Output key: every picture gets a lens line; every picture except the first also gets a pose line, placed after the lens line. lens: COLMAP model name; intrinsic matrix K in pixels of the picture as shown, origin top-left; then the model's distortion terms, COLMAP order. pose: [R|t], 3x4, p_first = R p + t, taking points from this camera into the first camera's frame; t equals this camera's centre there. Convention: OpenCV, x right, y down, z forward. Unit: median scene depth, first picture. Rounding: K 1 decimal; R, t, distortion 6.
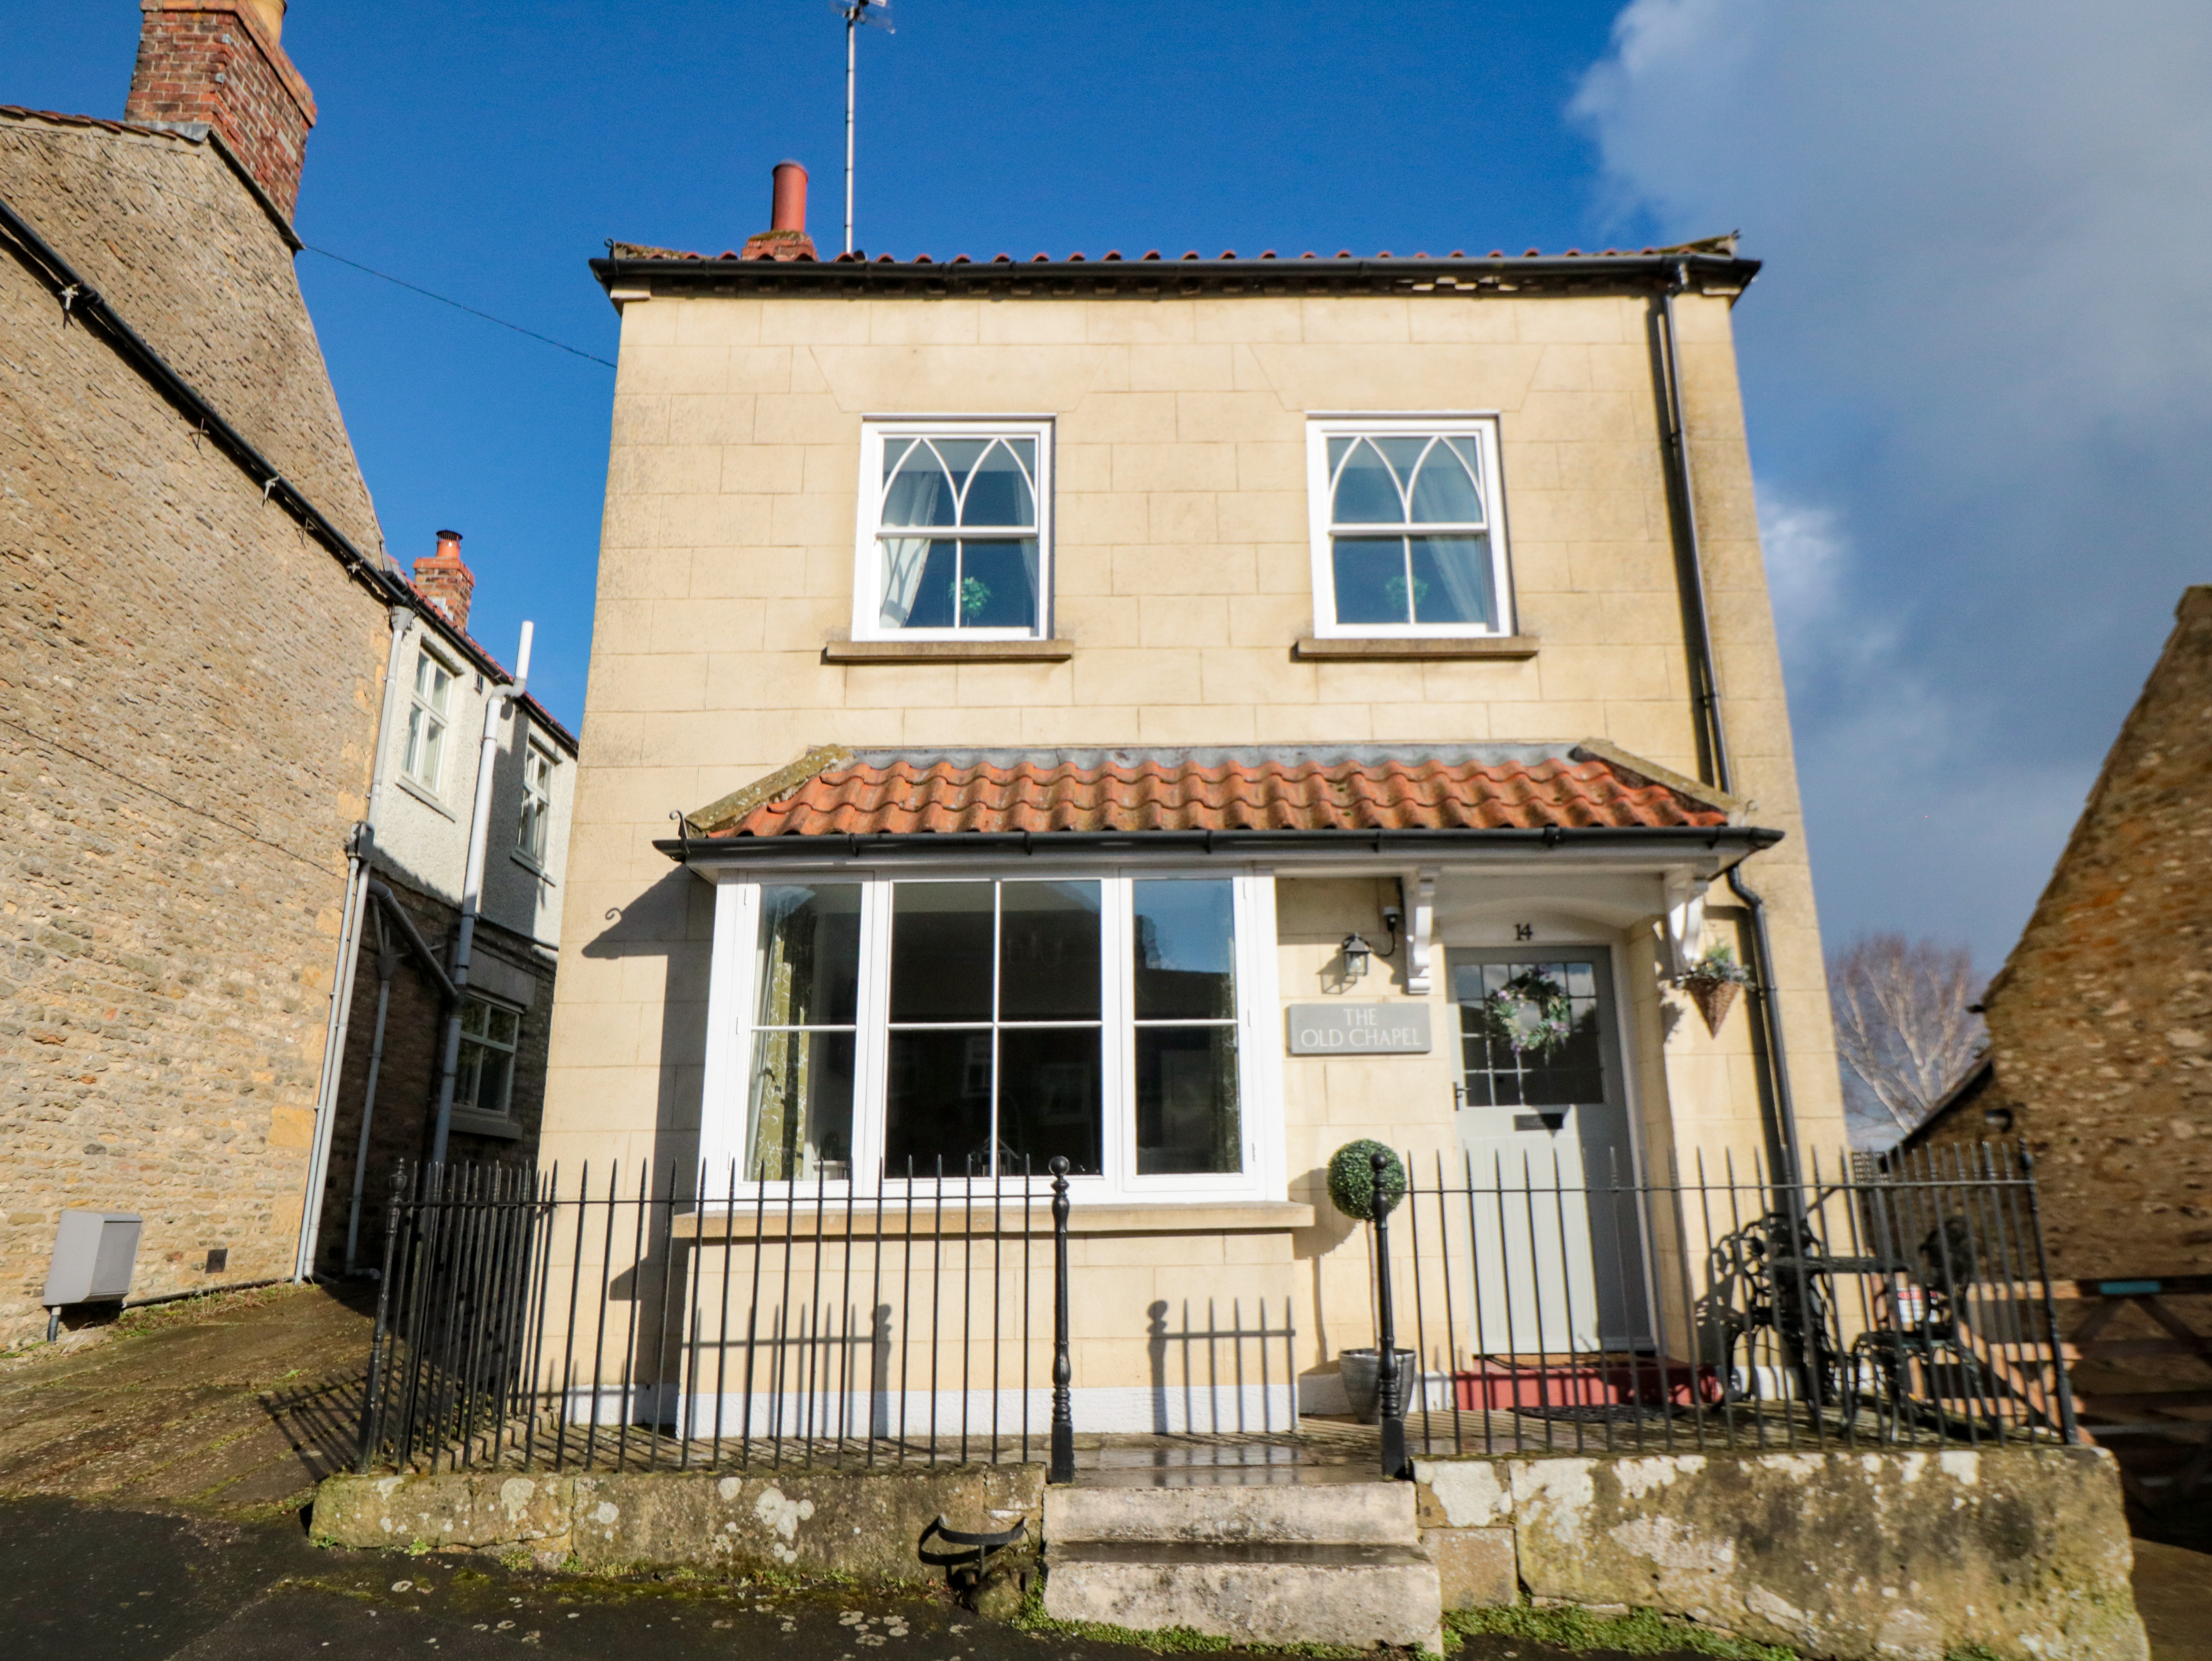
lens RADIAL K [[1428.3, 0, 1106.3], [0, 1428.3, 821.4], [0, 0, 1]] dist [-0.002949, -0.004480]
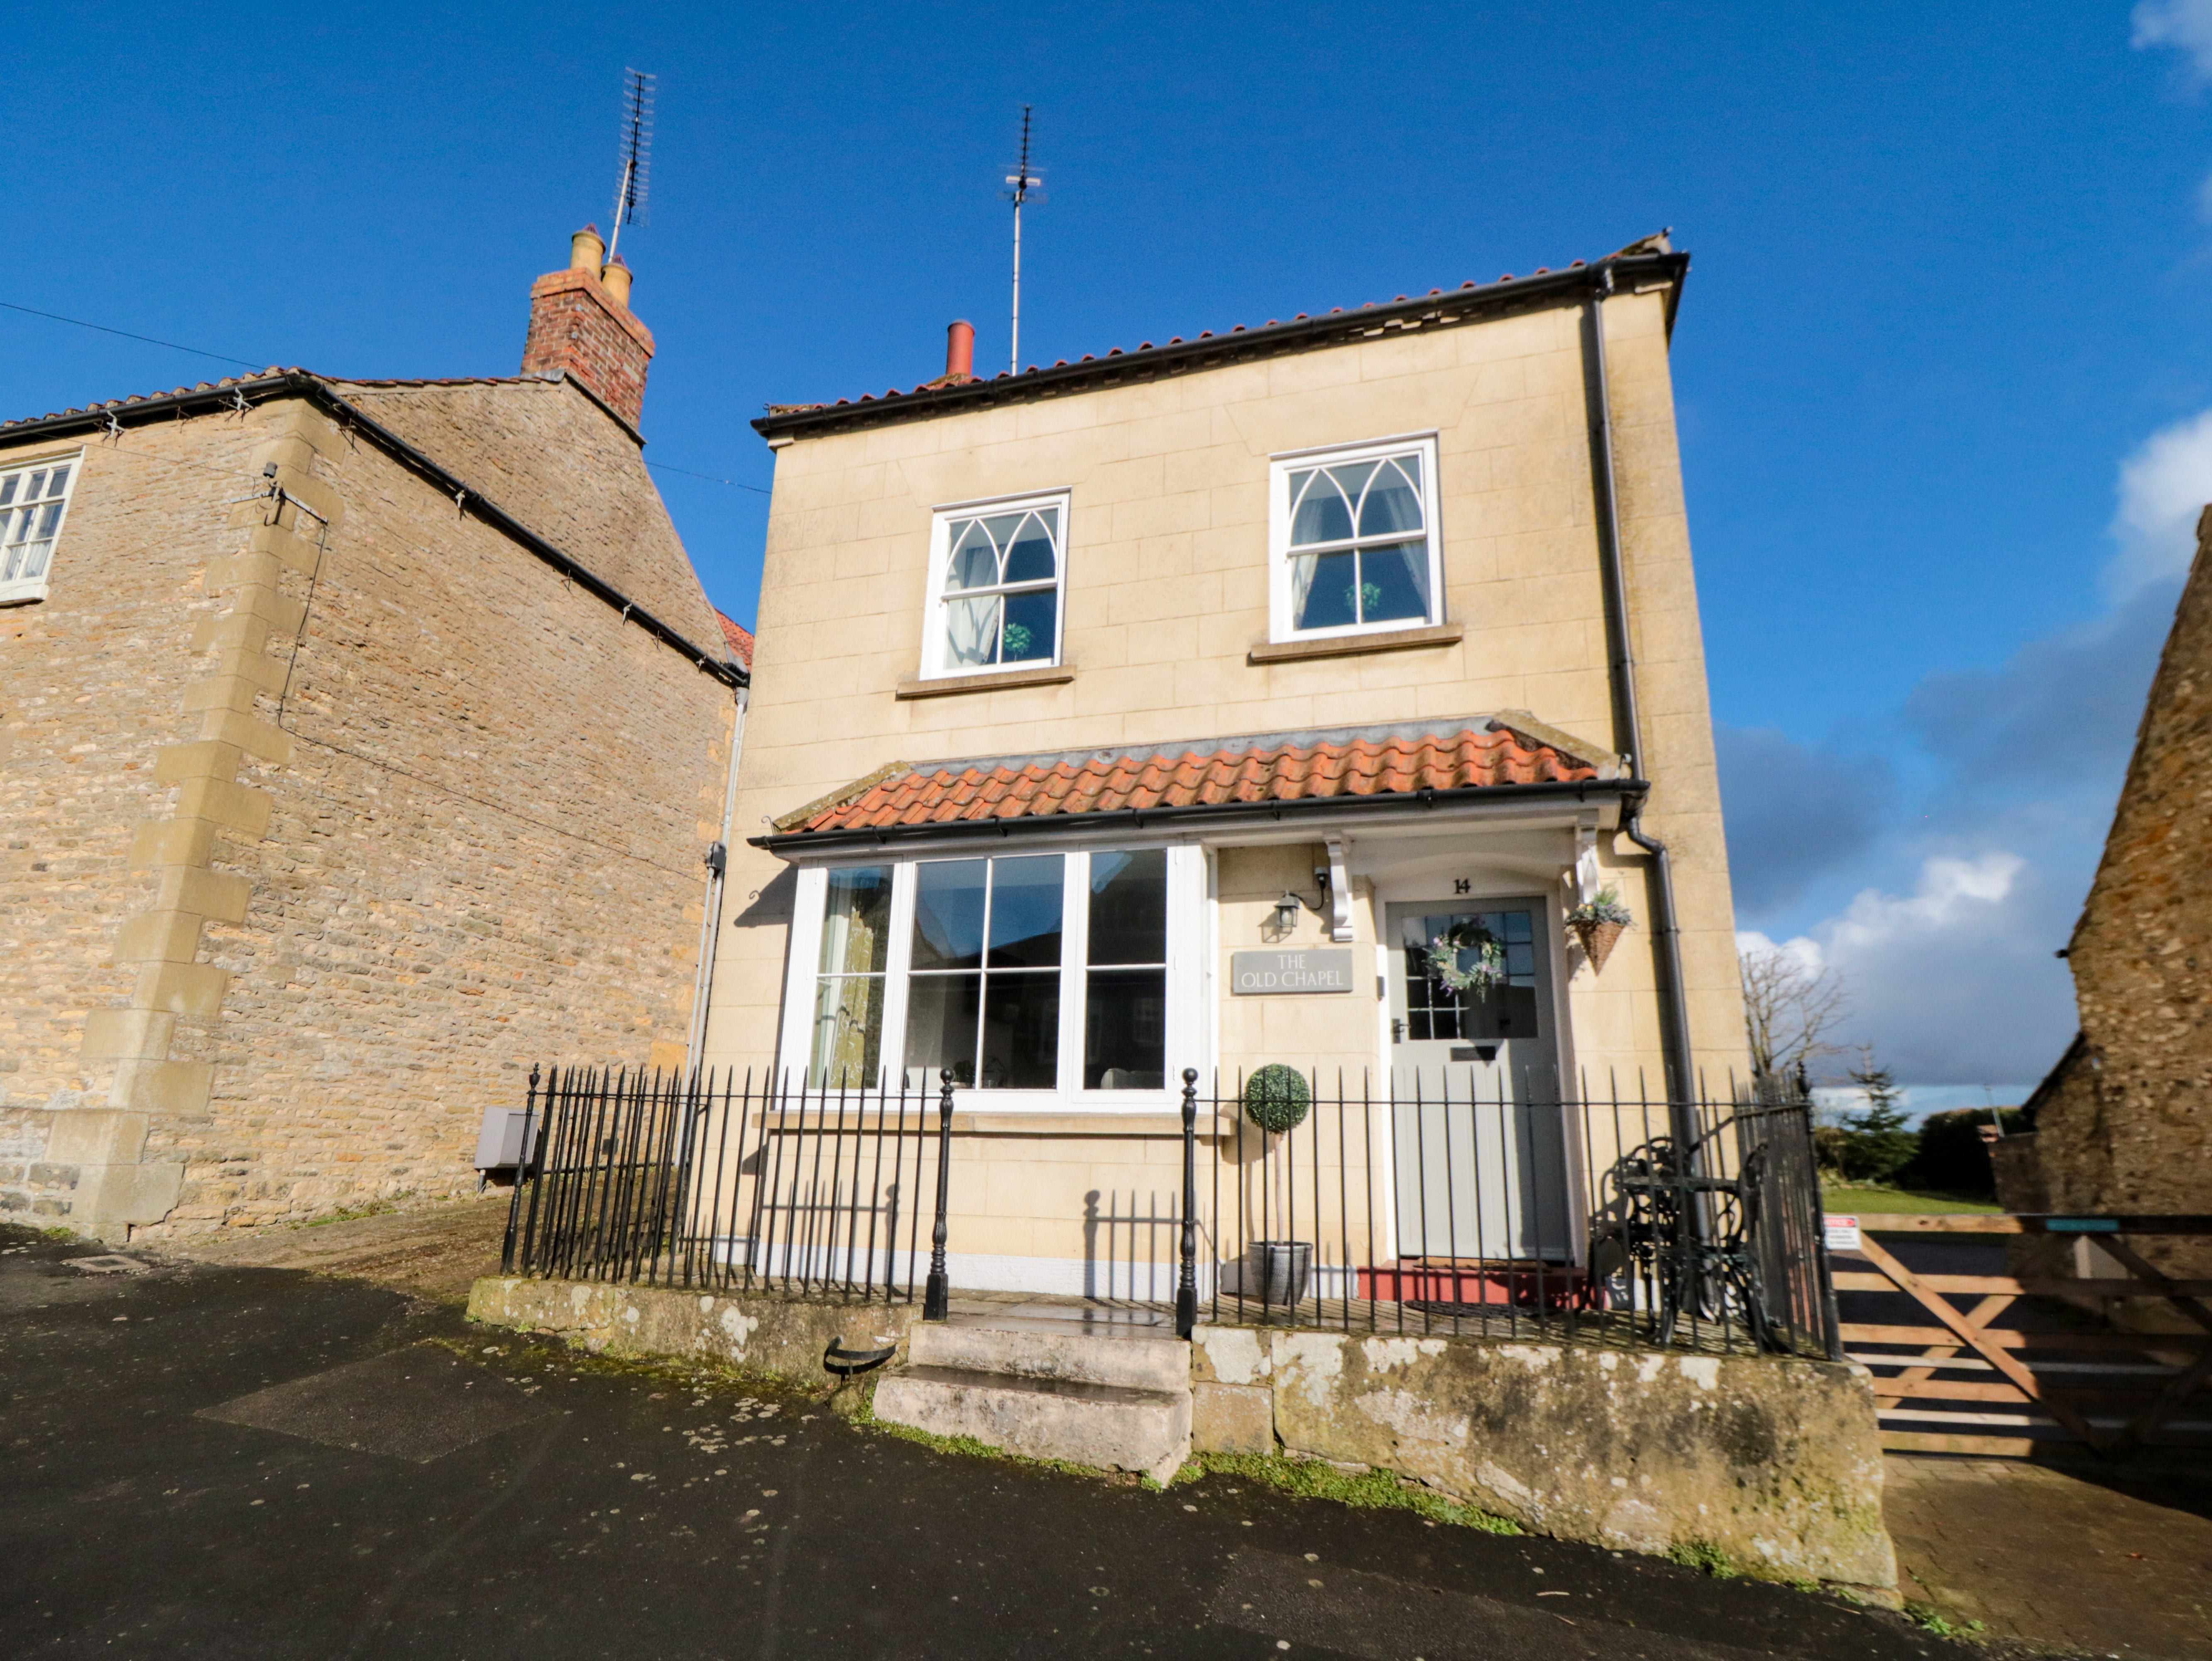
lens RADIAL K [[1157.6, 0, 1108.5], [0, 1157.6, 836.4], [0, 0, 1]] dist [-0.008807, -0.003479]
pose [[0.952061, -0.047124, -0.302257, 0.304639], [0.048147, 0.998832, -0.004069, 0.028501], [0.302096, -0.010679, 0.953218, 0.044181]]
